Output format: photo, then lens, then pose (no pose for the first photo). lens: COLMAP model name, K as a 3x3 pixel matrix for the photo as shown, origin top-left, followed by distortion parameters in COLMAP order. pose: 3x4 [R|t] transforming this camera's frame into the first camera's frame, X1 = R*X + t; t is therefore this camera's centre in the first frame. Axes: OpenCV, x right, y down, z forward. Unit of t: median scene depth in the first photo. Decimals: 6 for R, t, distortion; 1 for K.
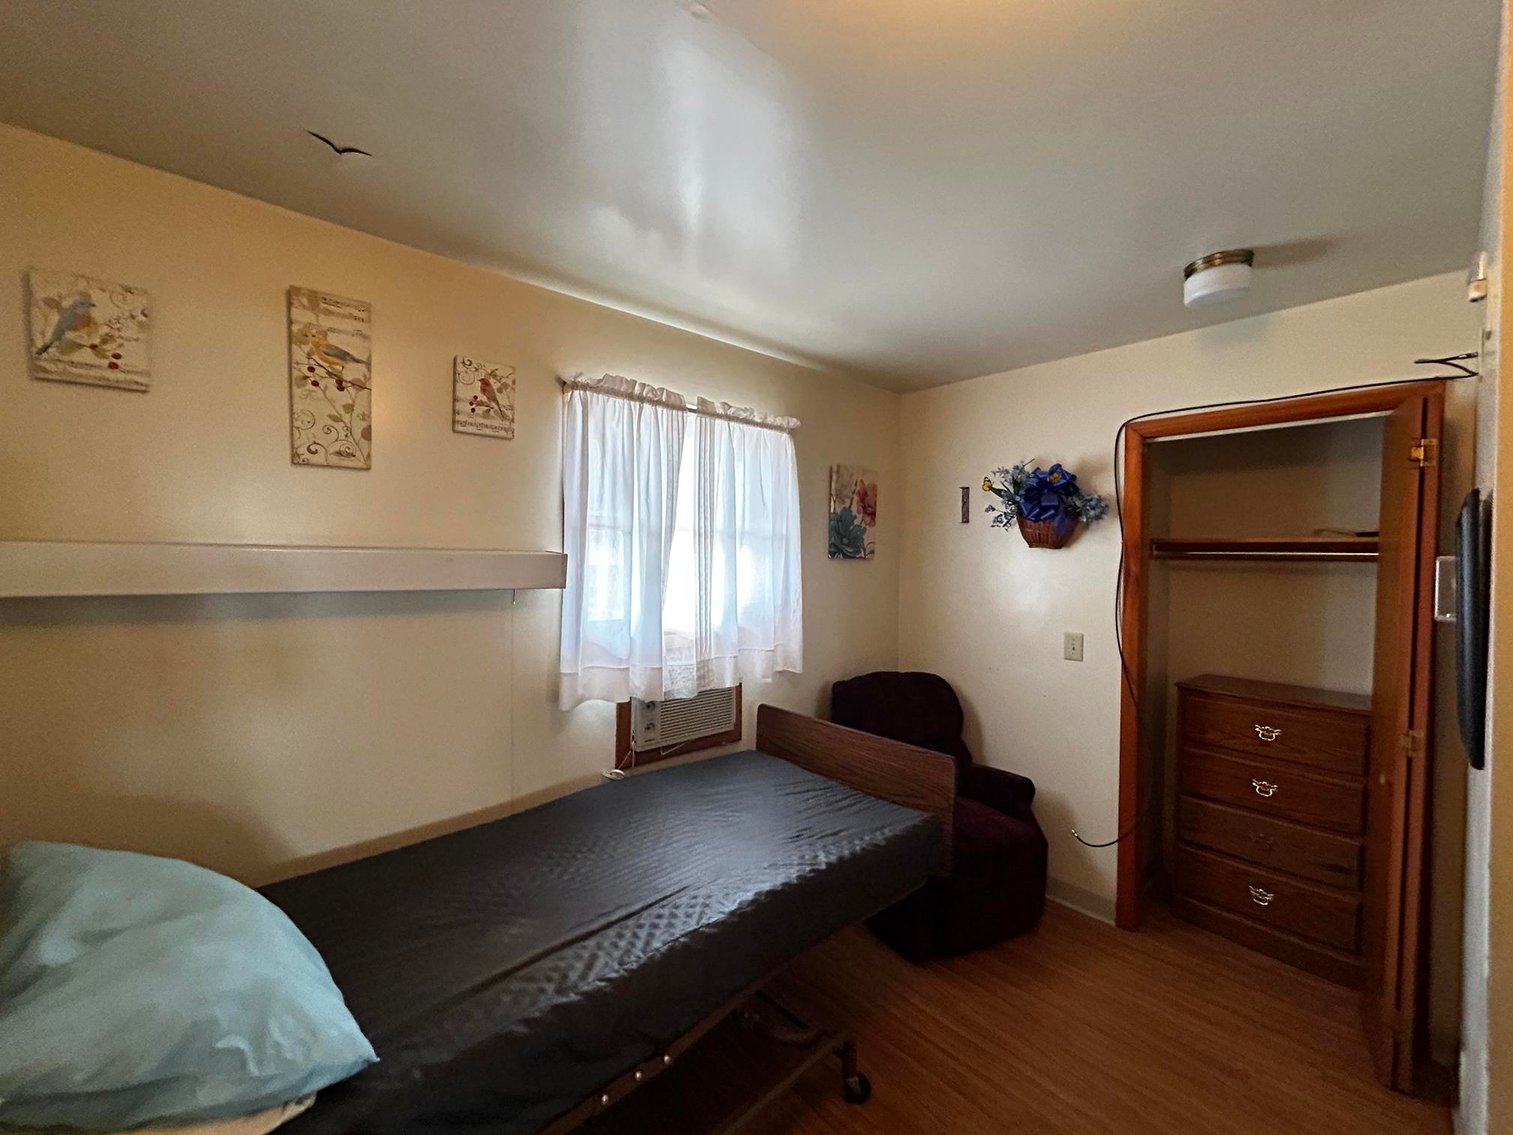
lens RADIAL K [[606.2, 0, 756.8], [0, 606.2, 561.7], [0, 0, 1]] dist [-0.000043, -0.002999]
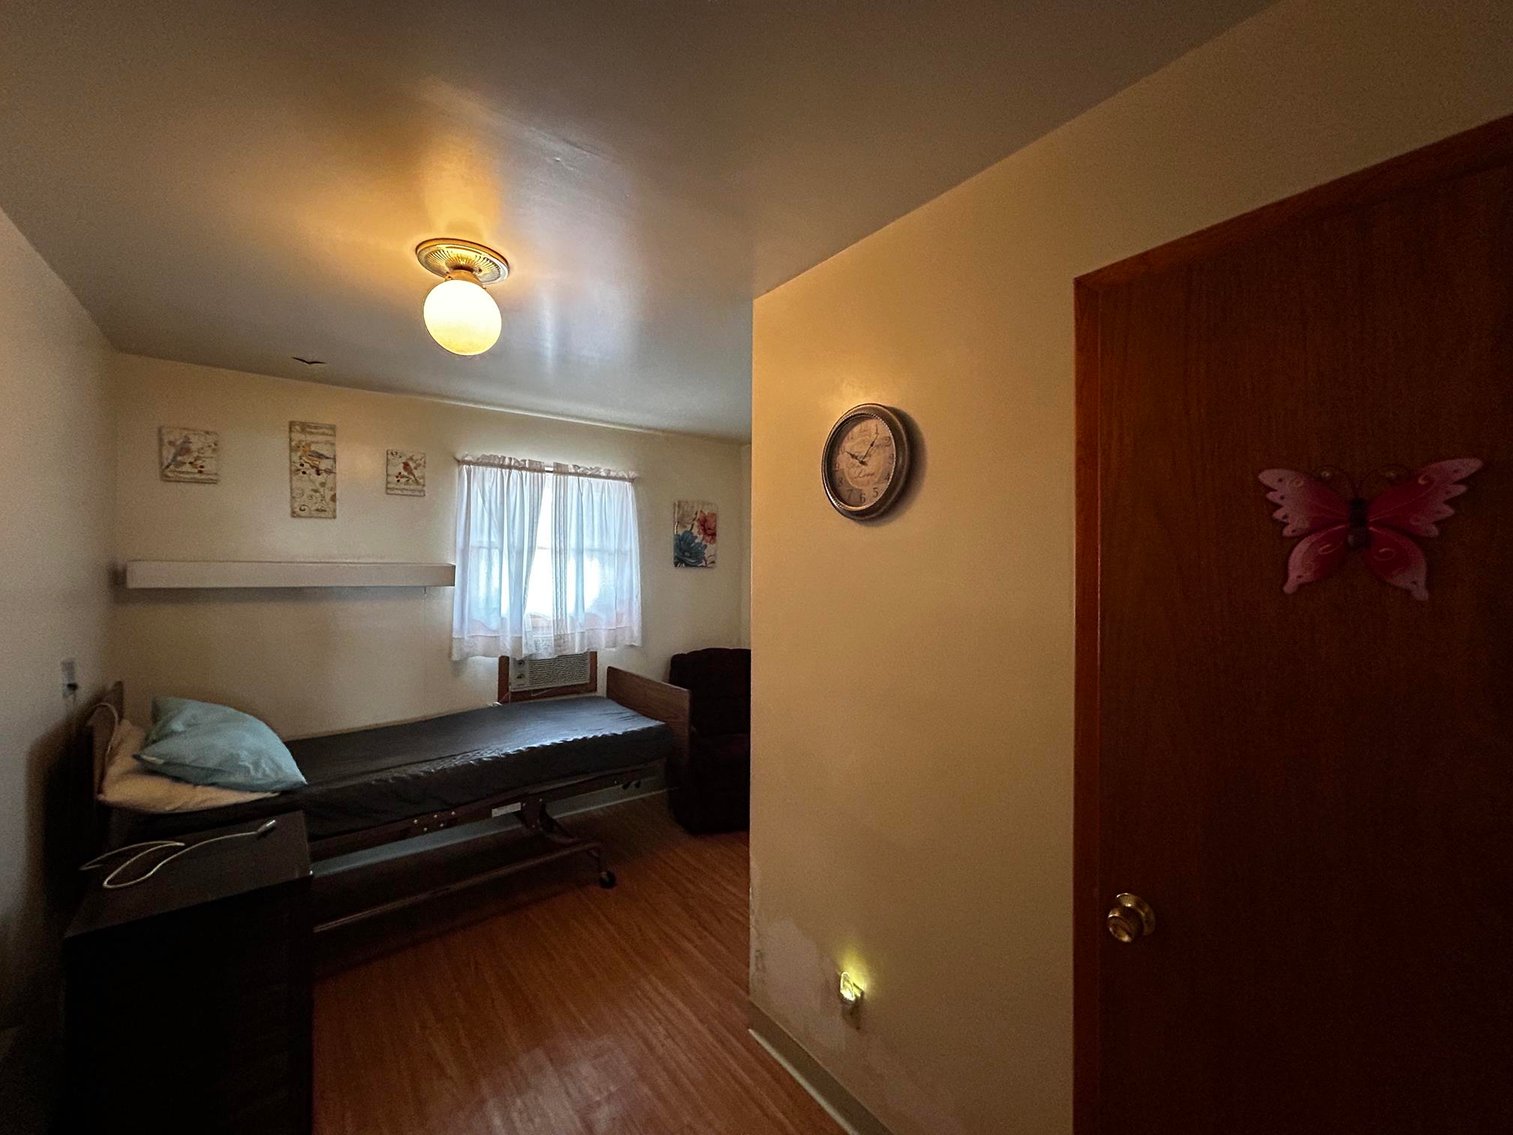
lens RADIAL K [[609.7, 0, 754.5], [0, 609.7, 561.5], [0, 0, 1]] dist [0.000012, -0.000132]
pose [[0.997640, -0.009258, -0.068028, 0.577799], [0.007983, 0.999788, -0.018993, 0.014422], [0.068190, 0.018406, 0.997503, -0.567509]]
